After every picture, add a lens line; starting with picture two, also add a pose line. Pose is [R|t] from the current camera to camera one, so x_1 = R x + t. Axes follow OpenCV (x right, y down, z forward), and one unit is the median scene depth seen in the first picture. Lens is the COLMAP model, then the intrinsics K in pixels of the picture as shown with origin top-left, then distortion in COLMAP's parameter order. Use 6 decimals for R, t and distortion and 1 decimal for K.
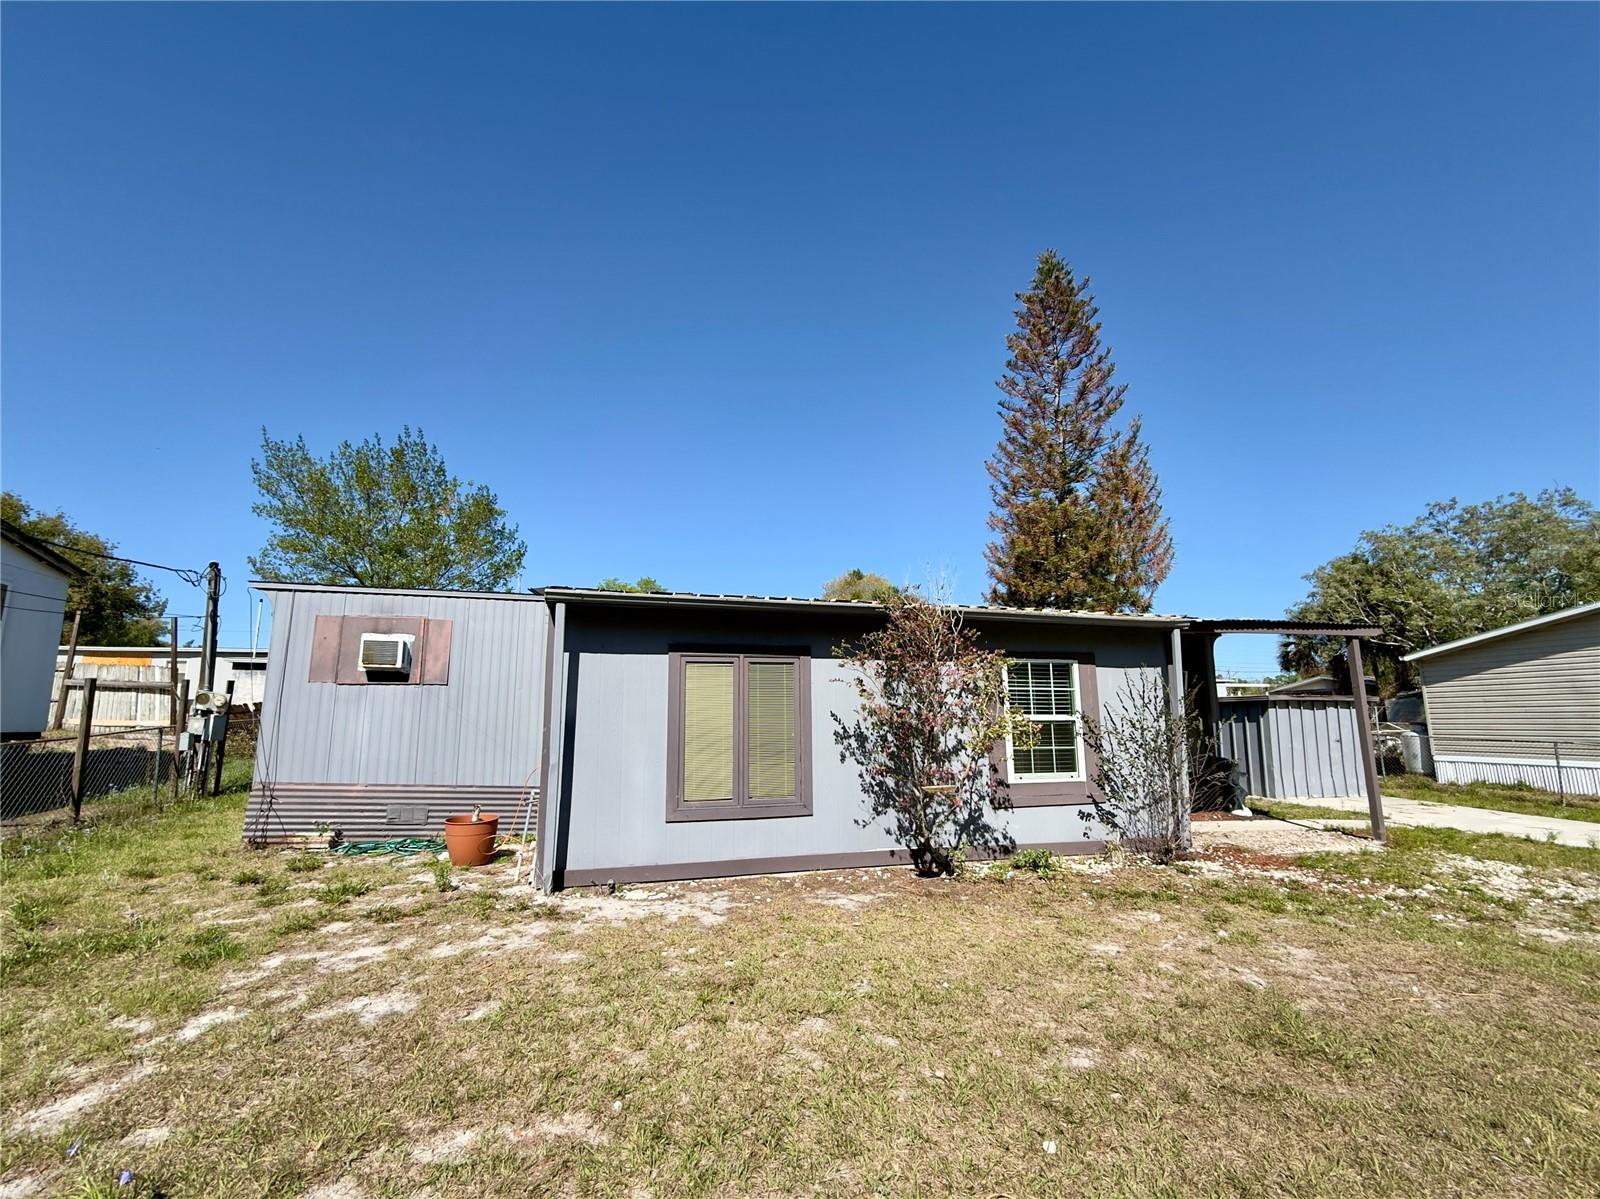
lens RADIAL K [[638.2, 0, 812.8], [0, 638.2, 638.5], [0, 0, 1]] dist [-0.002187, 0.000081]
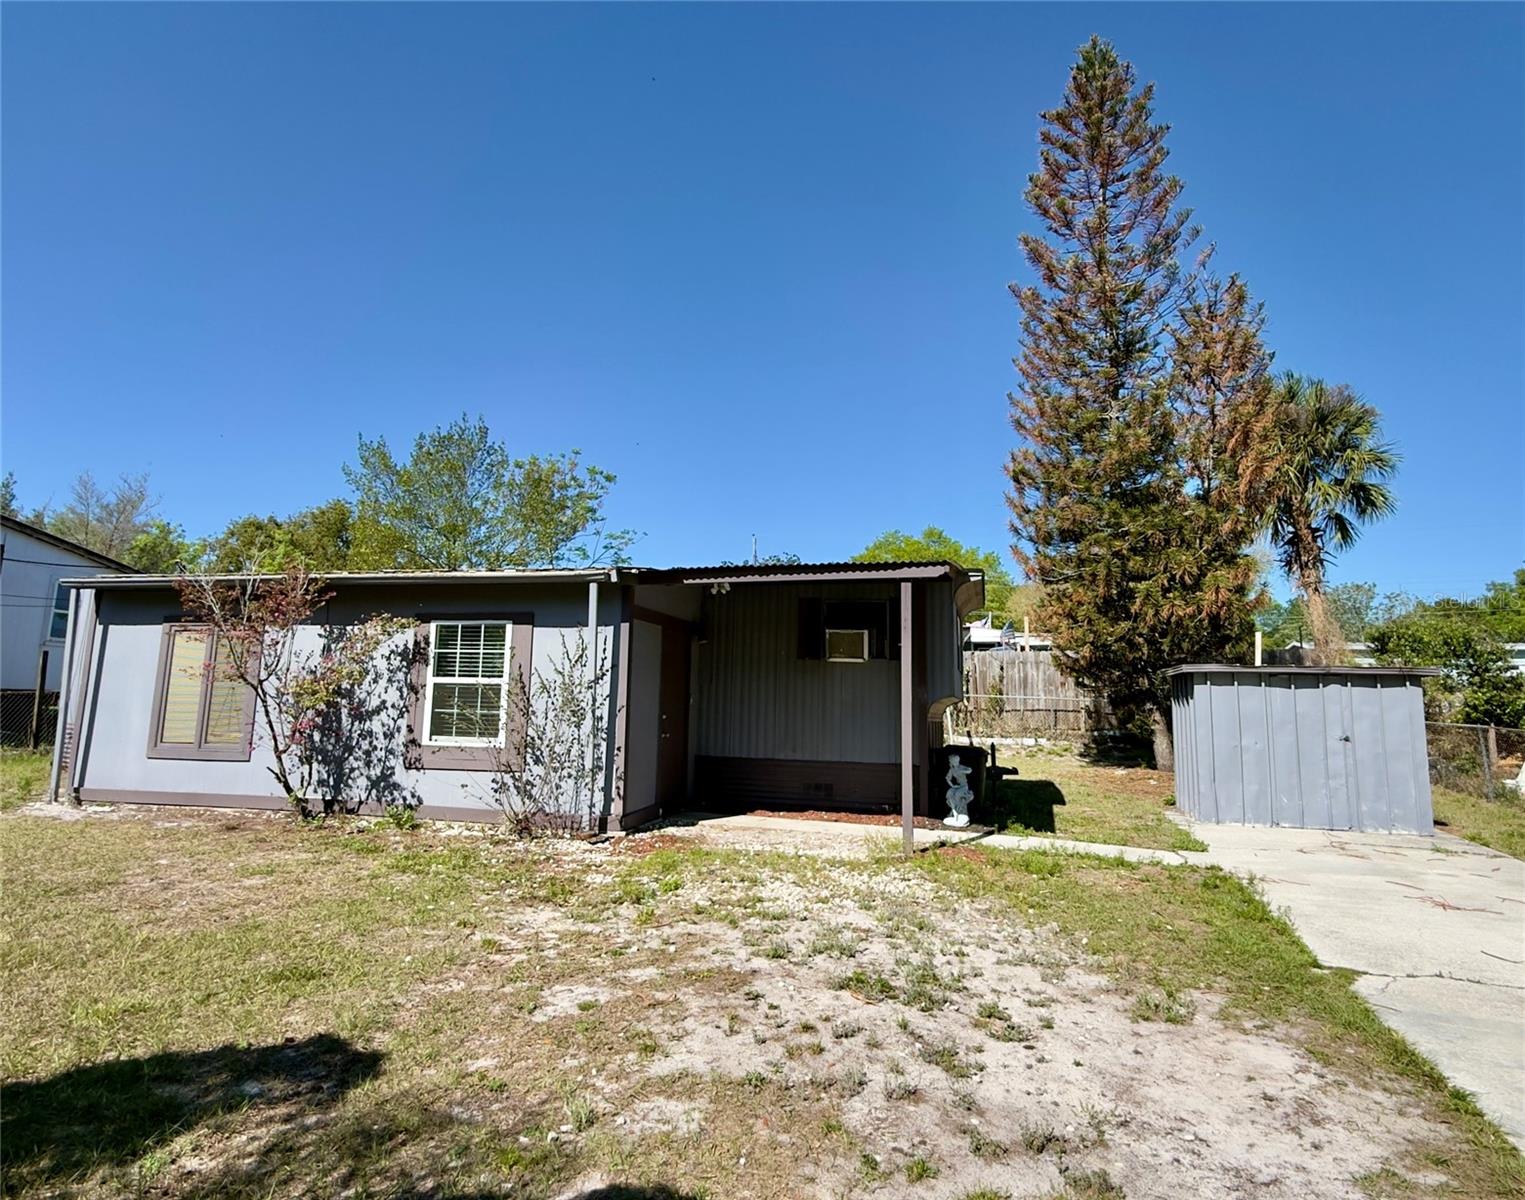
lens RADIAL K [[817.0, 0, 762.6], [0, 817.0, 597.1], [0, 0, 1]] dist [-0.000330, 0.000618]
pose [[0.893062, -0.040048, -0.448147, 1.393891], [0.037055, 0.999194, -0.015448, 0.034006], [0.448404, -0.002810, 0.893826, 0.086106]]
